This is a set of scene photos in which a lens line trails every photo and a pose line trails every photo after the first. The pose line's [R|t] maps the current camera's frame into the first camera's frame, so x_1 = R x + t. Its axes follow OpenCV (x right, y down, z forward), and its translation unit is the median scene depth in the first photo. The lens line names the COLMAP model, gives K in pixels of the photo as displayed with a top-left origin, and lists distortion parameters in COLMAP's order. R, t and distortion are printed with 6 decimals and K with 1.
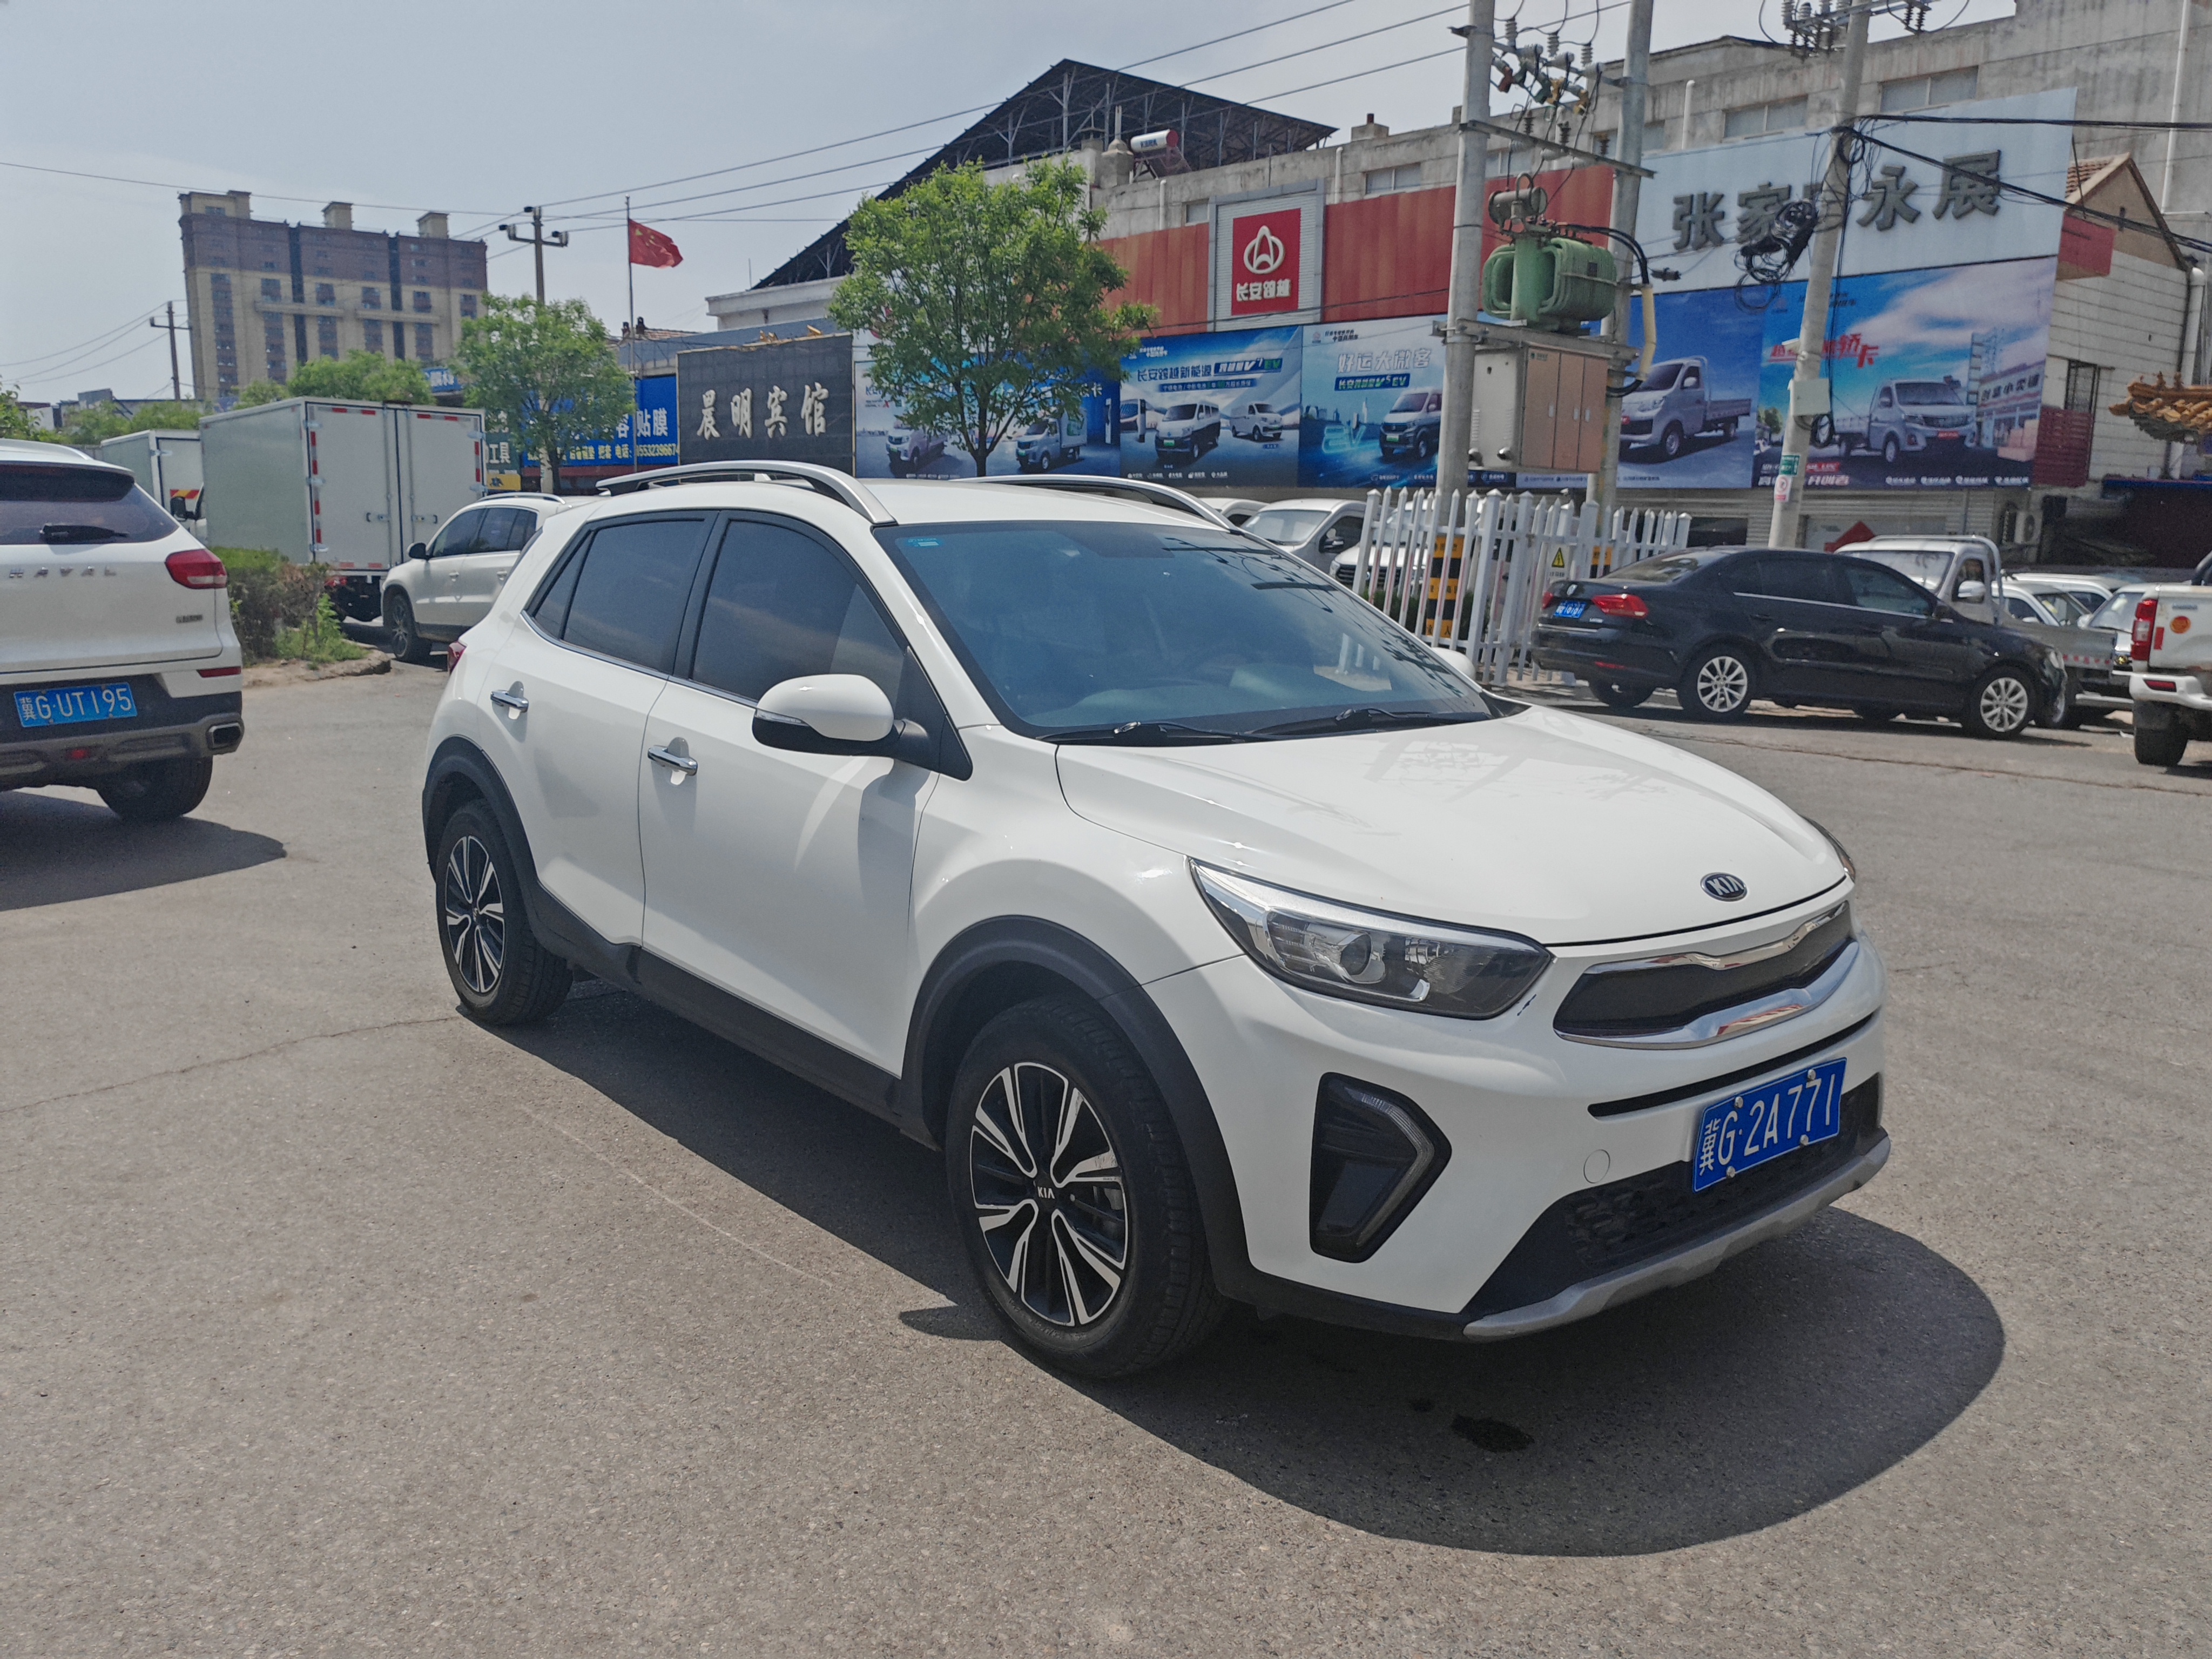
lens RADIAL K [[1720.6, 0, 1098.0], [0, 1720.6, 832.2], [0, 0, 1]] dist [0.009665, 0.001465]
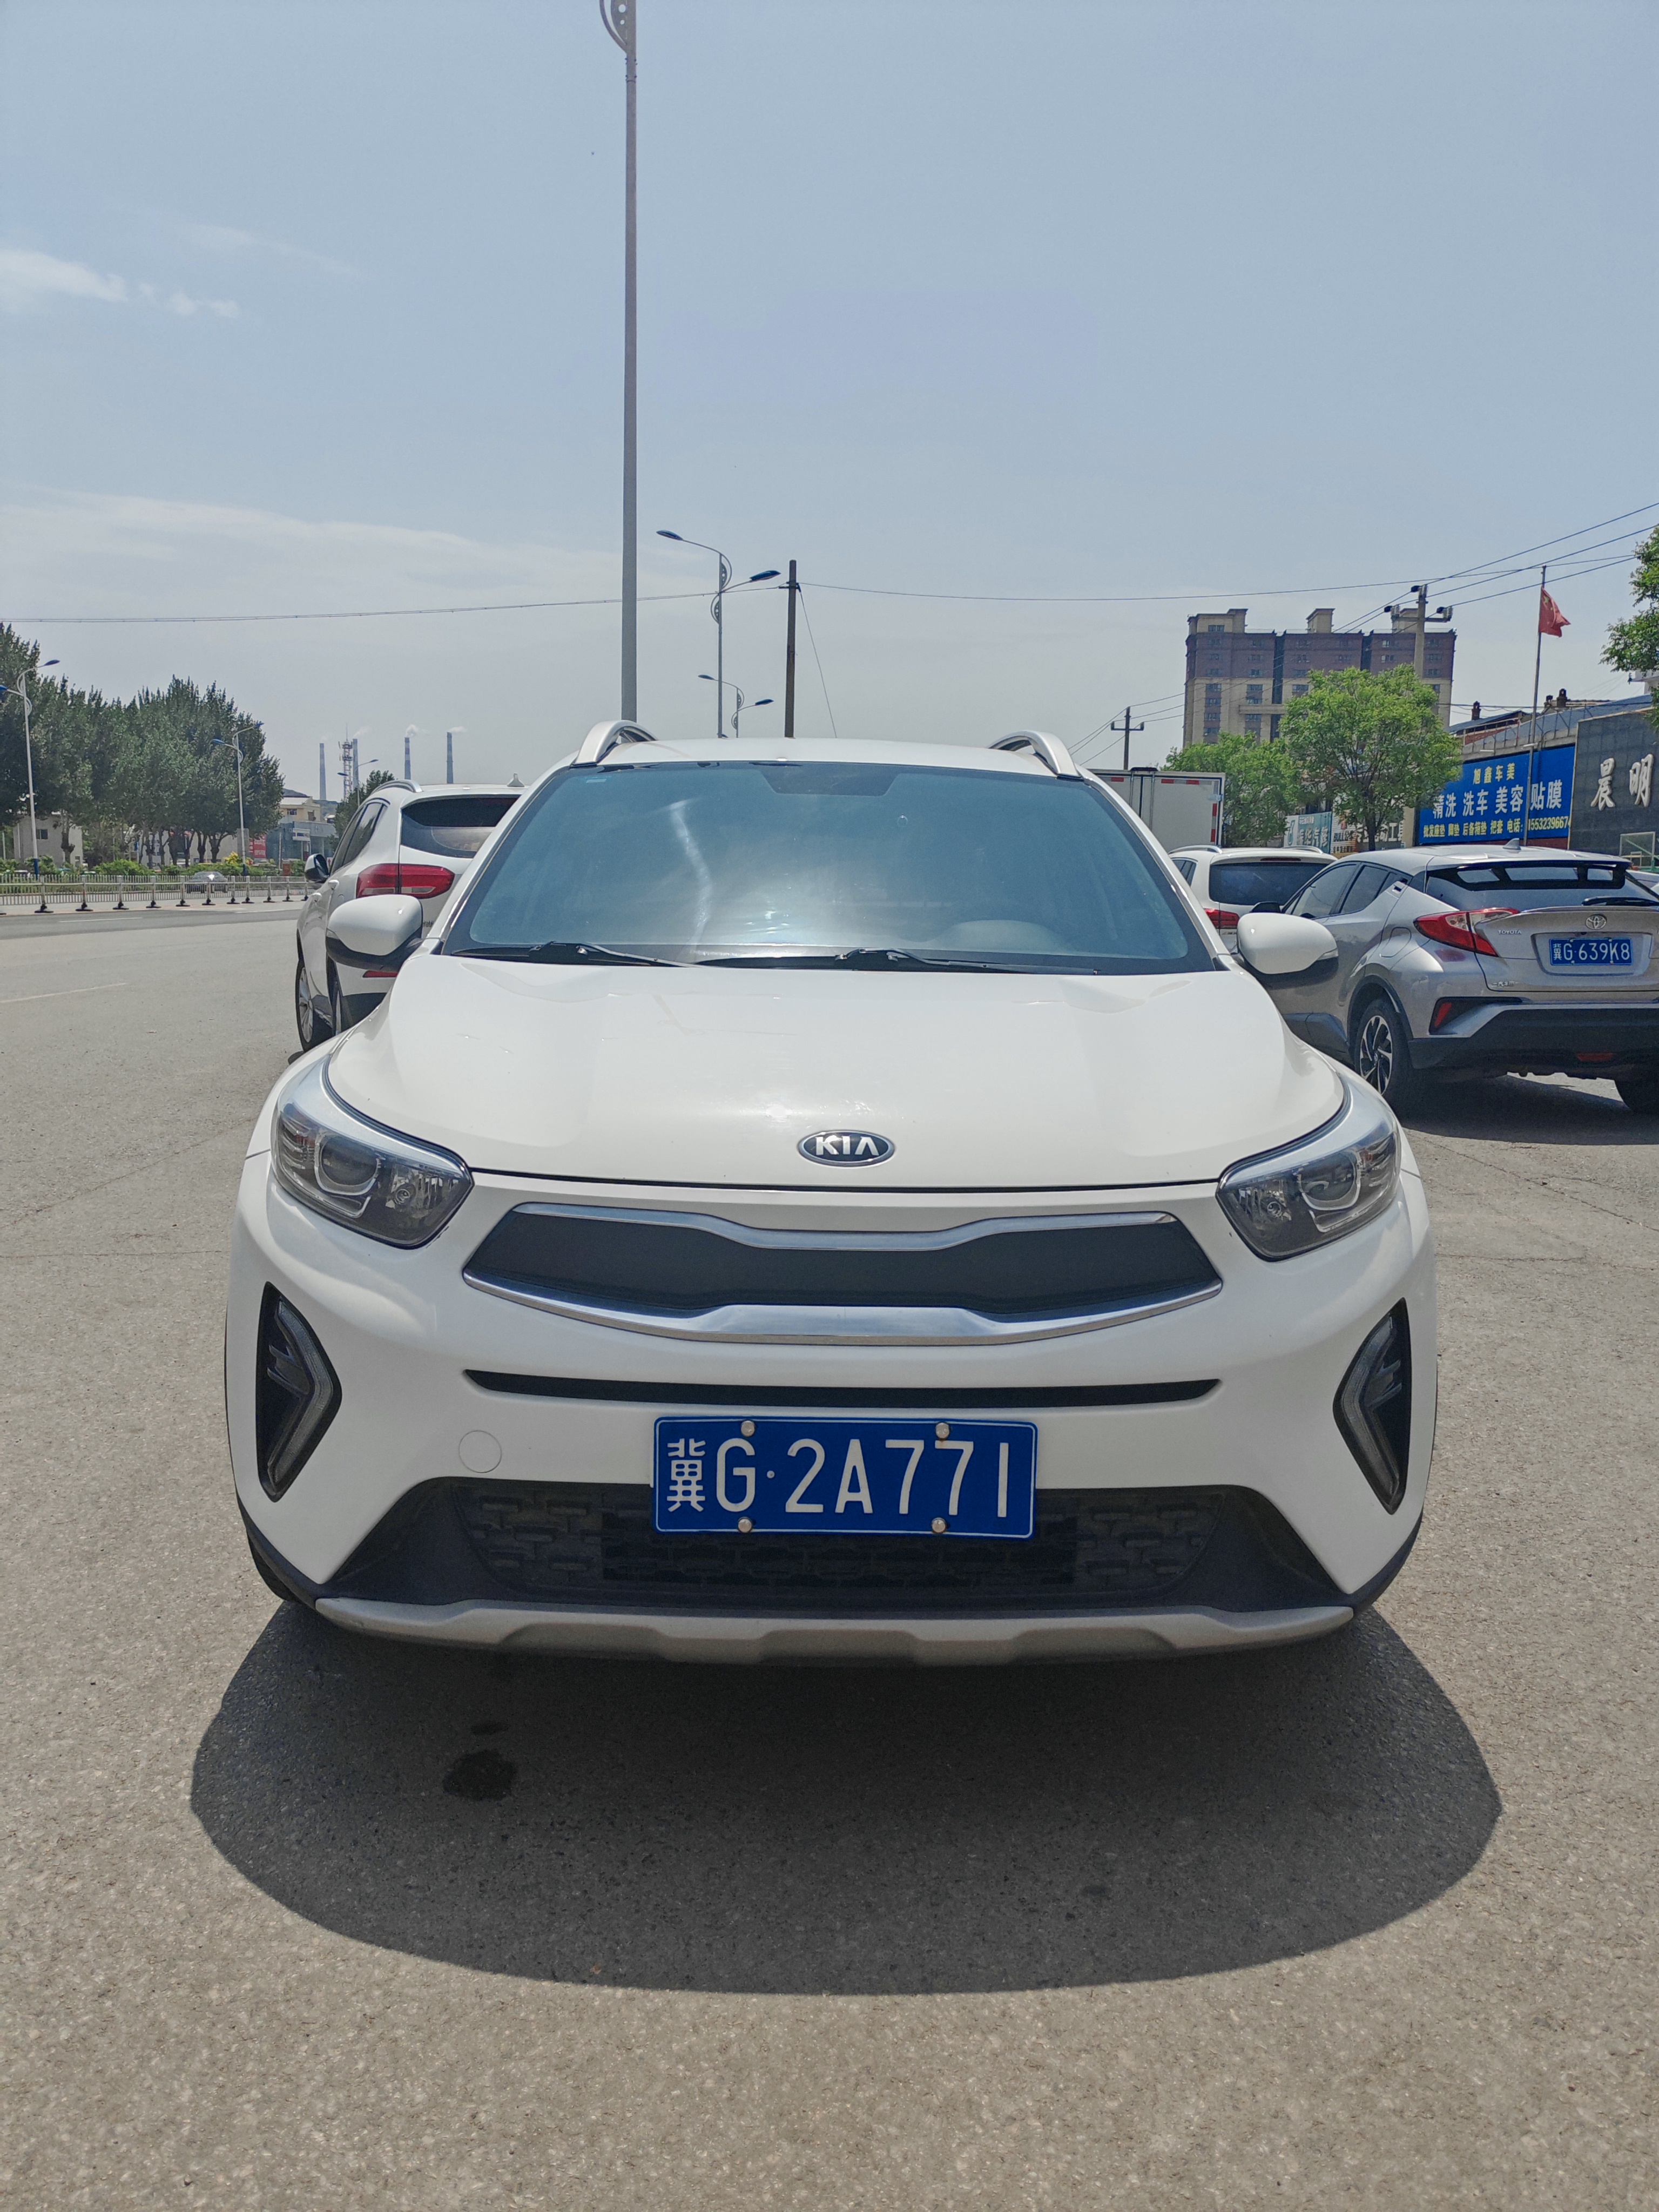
lens RADIAL K [[1715.7, 0, 829.5], [0, 1715.7, 1106.0], [0, 0, 1]] dist [0.003115, 0.005853]
pose [[0.776784, 0.077600, -0.624968, 0.493452], [-0.116733, 0.992924, -0.021802, 0.018871], [0.618854, 0.089890, 0.780346, 0.257155]]
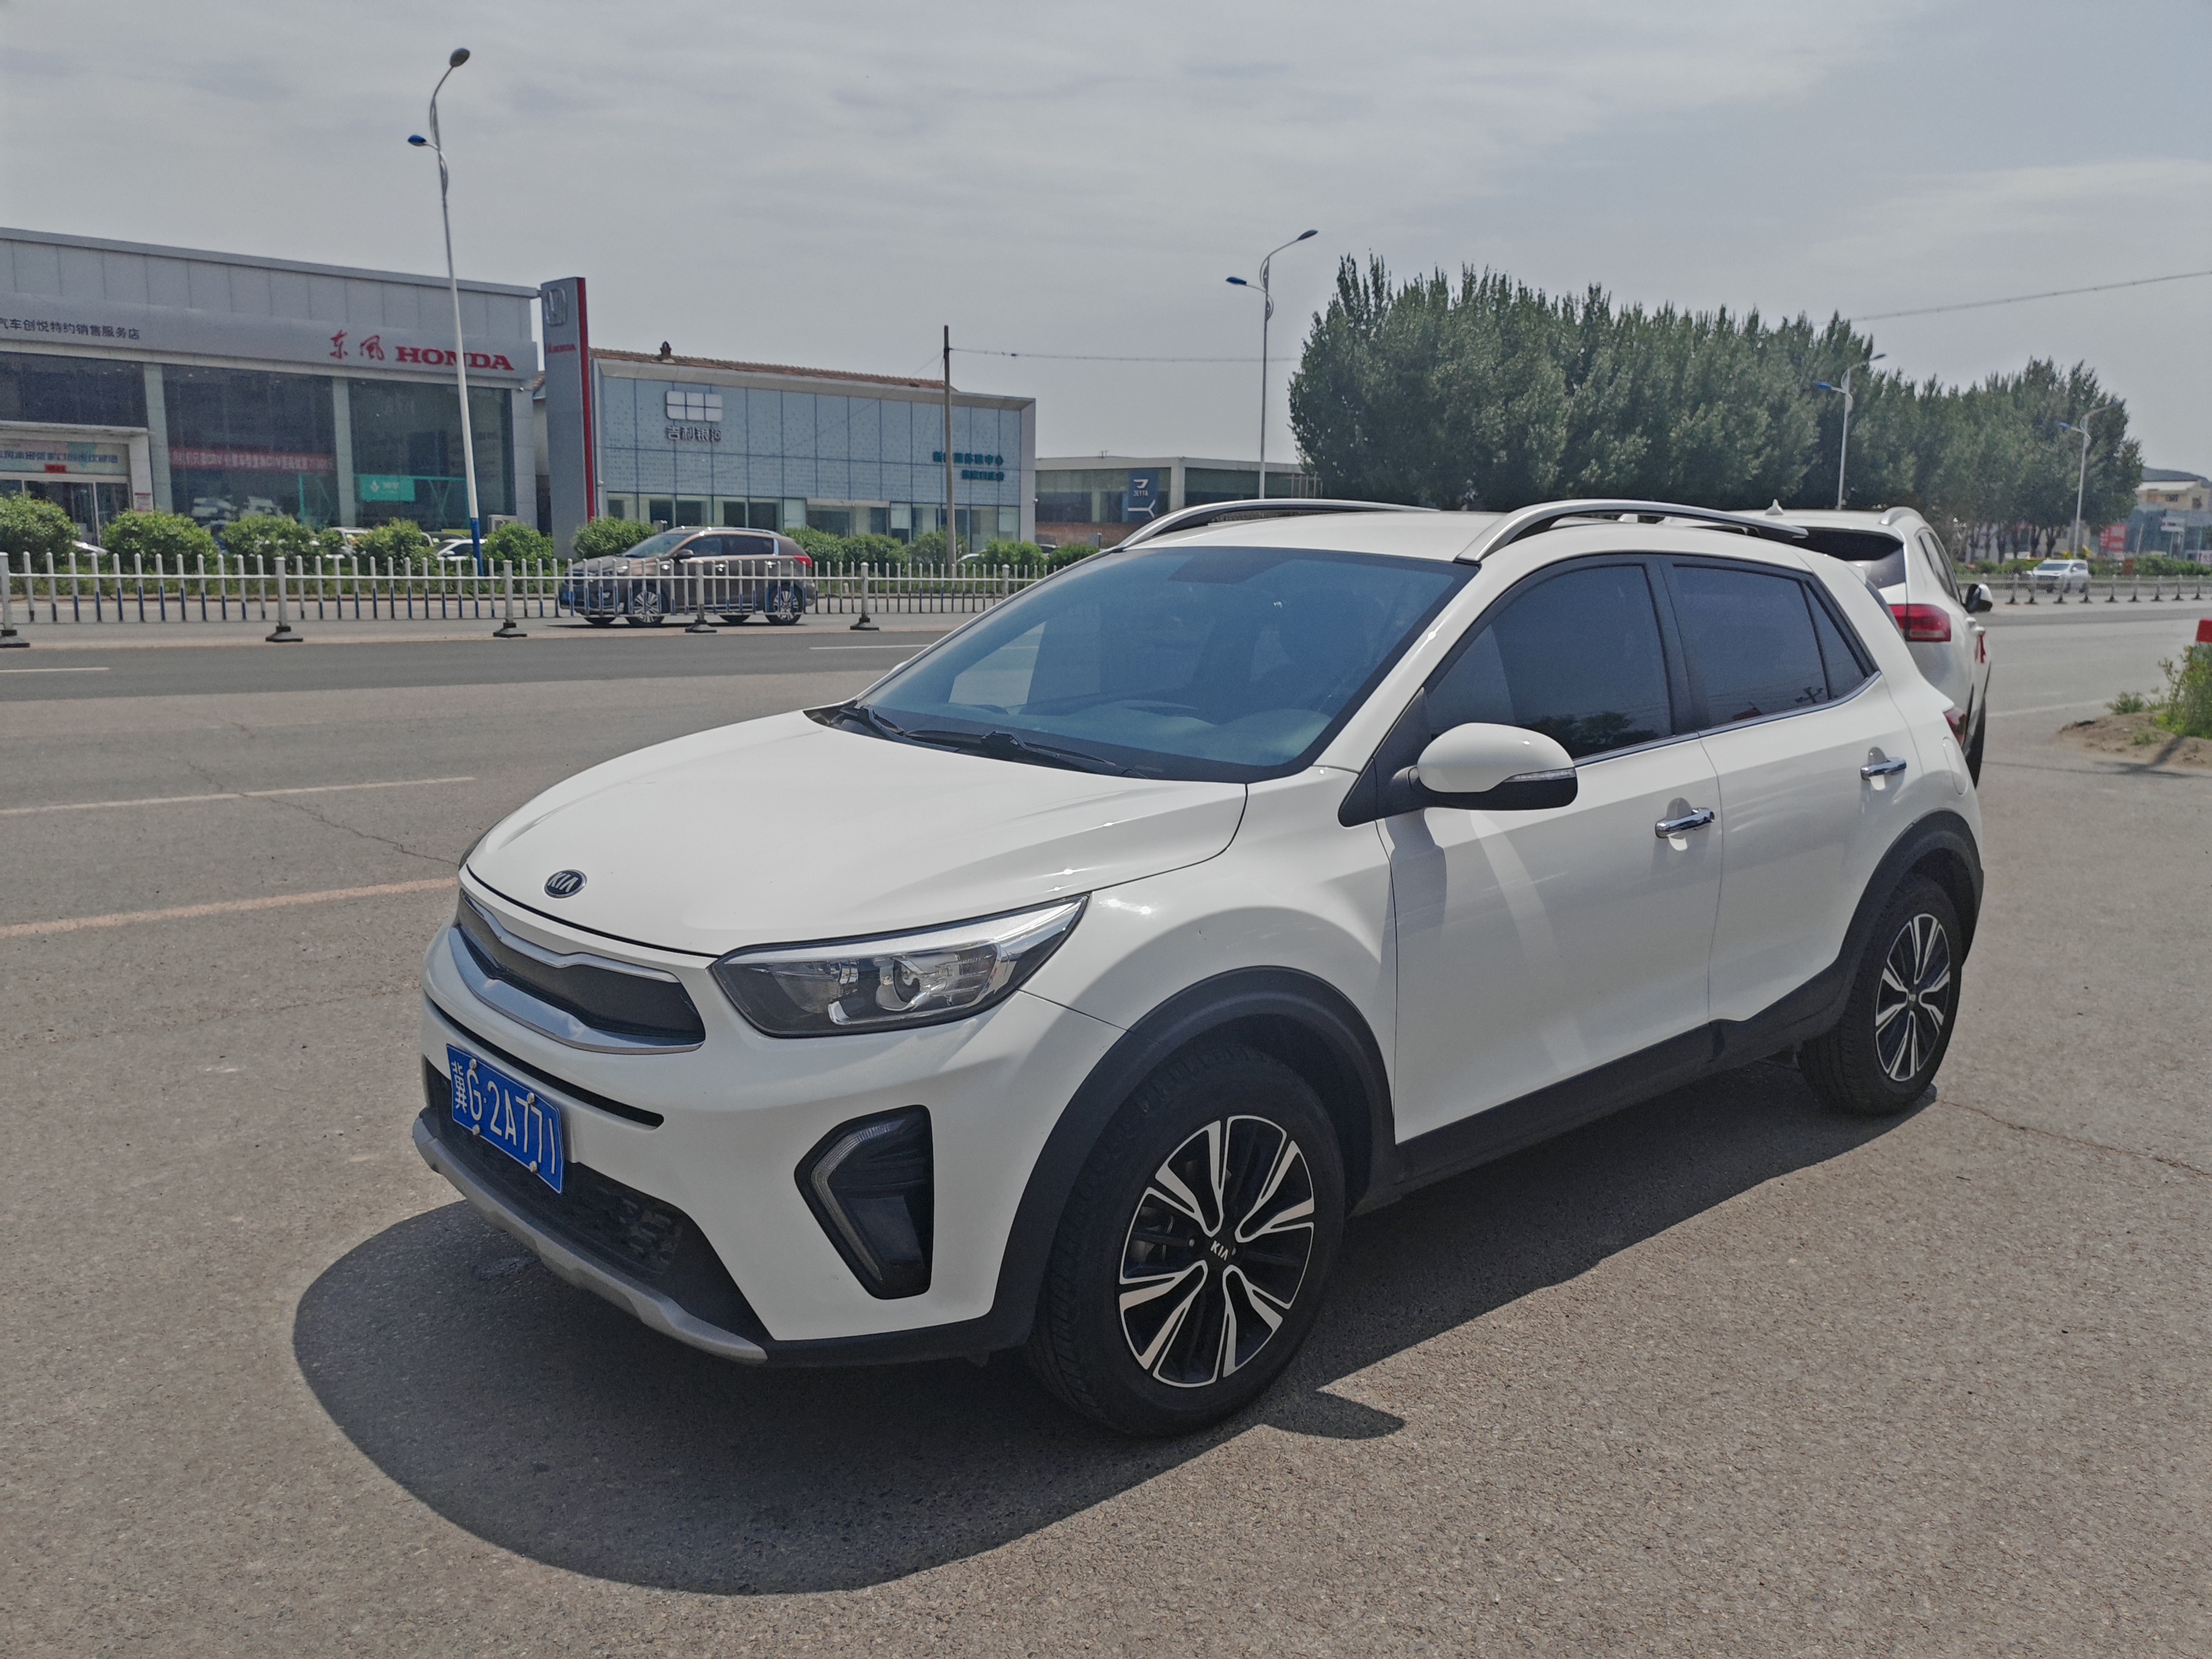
lens RADIAL K [[1715.7, 0, 1091.2], [0, 1715.7, 826.2], [0, 0, 1]] dist [0.003115, 0.005853]
pose [[0.037845, 0.146994, -0.988413, 0.823365], [-0.202006, 0.969826, 0.136496, -0.120731], [0.978653, 0.194500, 0.066397, 0.744444]]
